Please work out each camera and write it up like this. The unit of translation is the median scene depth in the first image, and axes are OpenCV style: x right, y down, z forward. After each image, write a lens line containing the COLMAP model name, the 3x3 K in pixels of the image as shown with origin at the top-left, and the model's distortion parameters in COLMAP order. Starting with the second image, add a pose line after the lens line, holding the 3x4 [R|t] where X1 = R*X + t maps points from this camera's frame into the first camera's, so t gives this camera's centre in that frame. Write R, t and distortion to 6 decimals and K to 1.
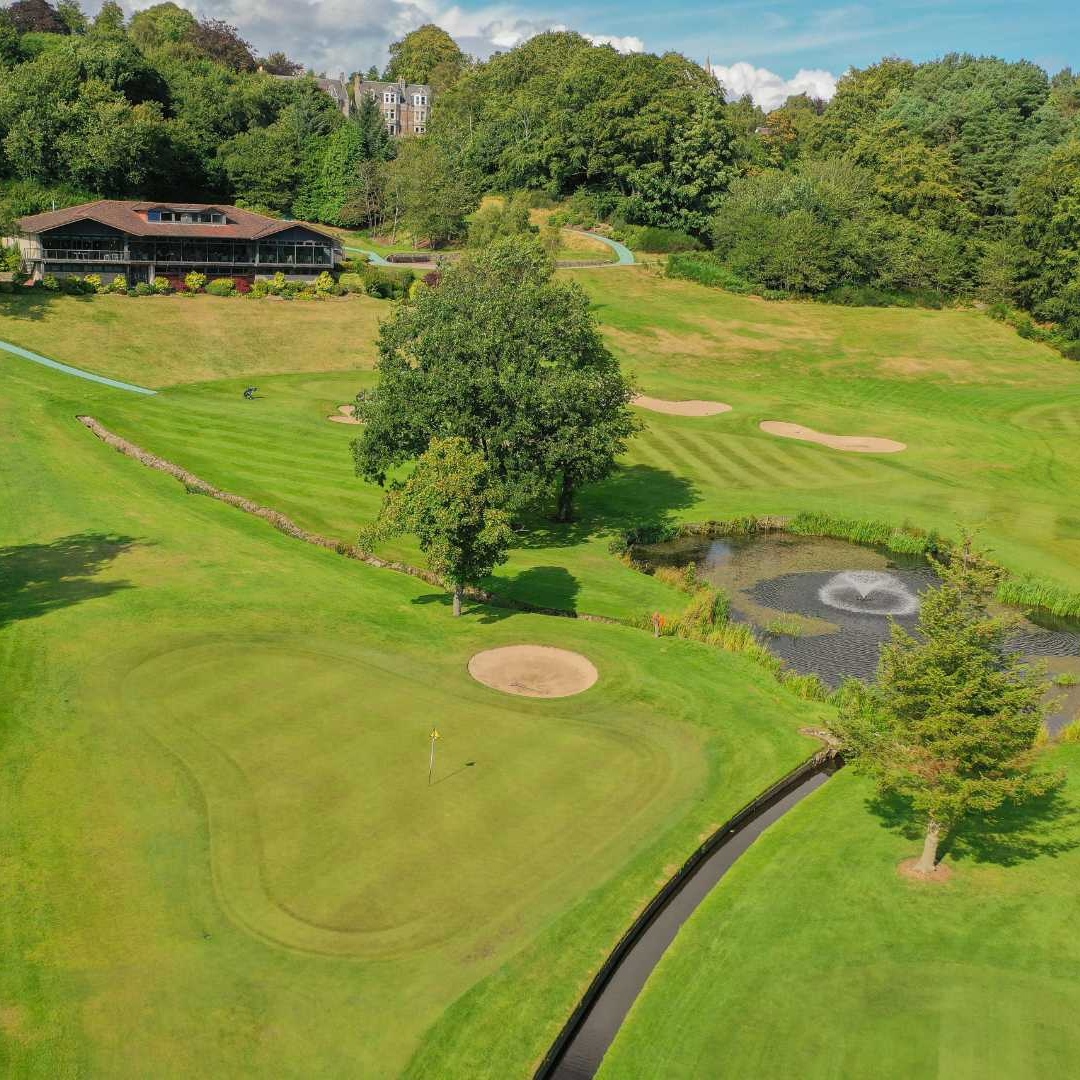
lens RADIAL K [[1578.0, 0, 521.6], [0, 1578.0, 555.8], [0, 0, 1]] dist [0.037388, 0.101722]
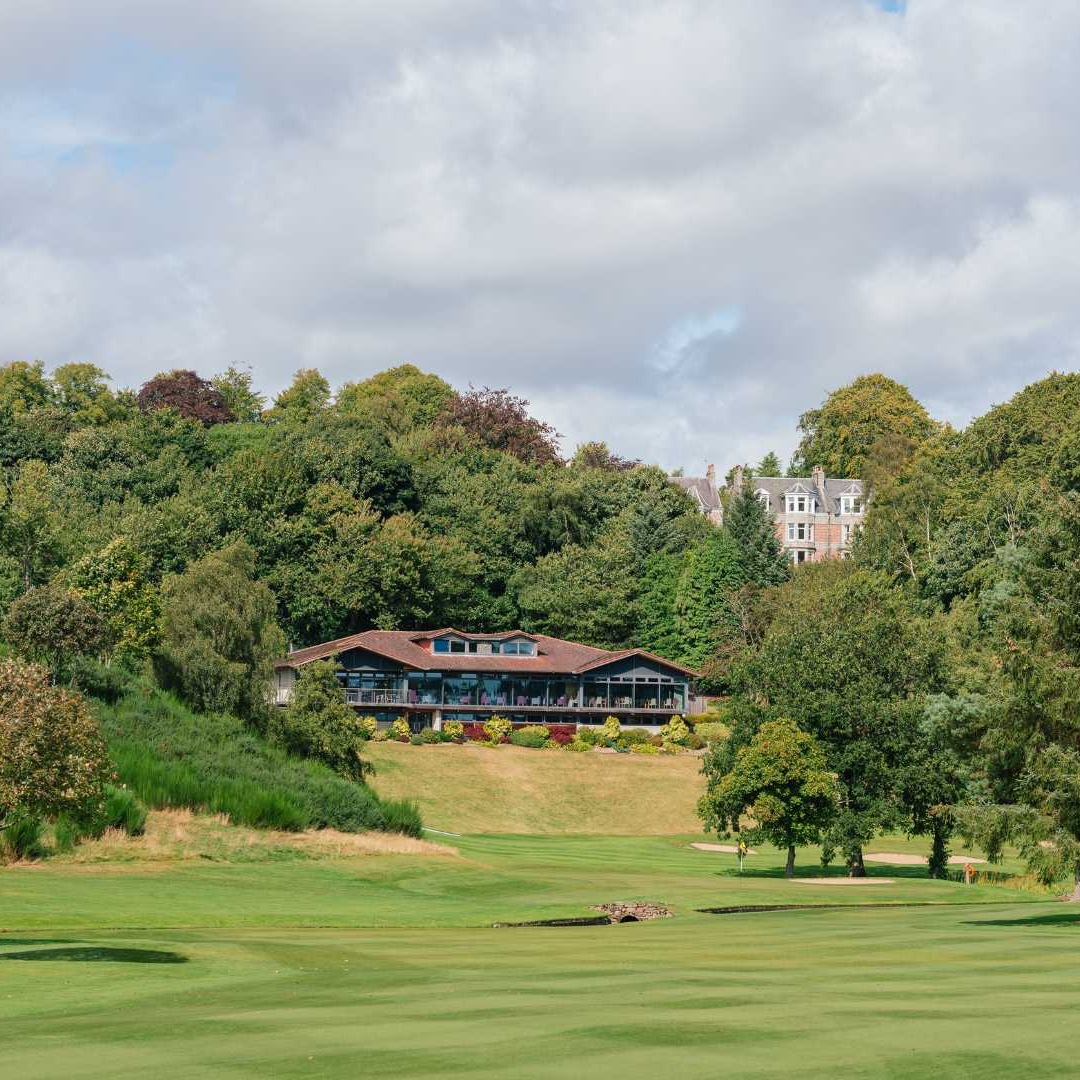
lens RADIAL K [[1578.0, 0, 521.6], [0, 1578.0, 555.8], [0, 0, 1]] dist [0.037388, 0.101722]
pose [[0.976515, -0.026162, -0.213855, -0.044334], [-0.019045, 0.978232, -0.206637, -0.115781], [0.214606, 0.205857, 0.954760, 0.339410]]
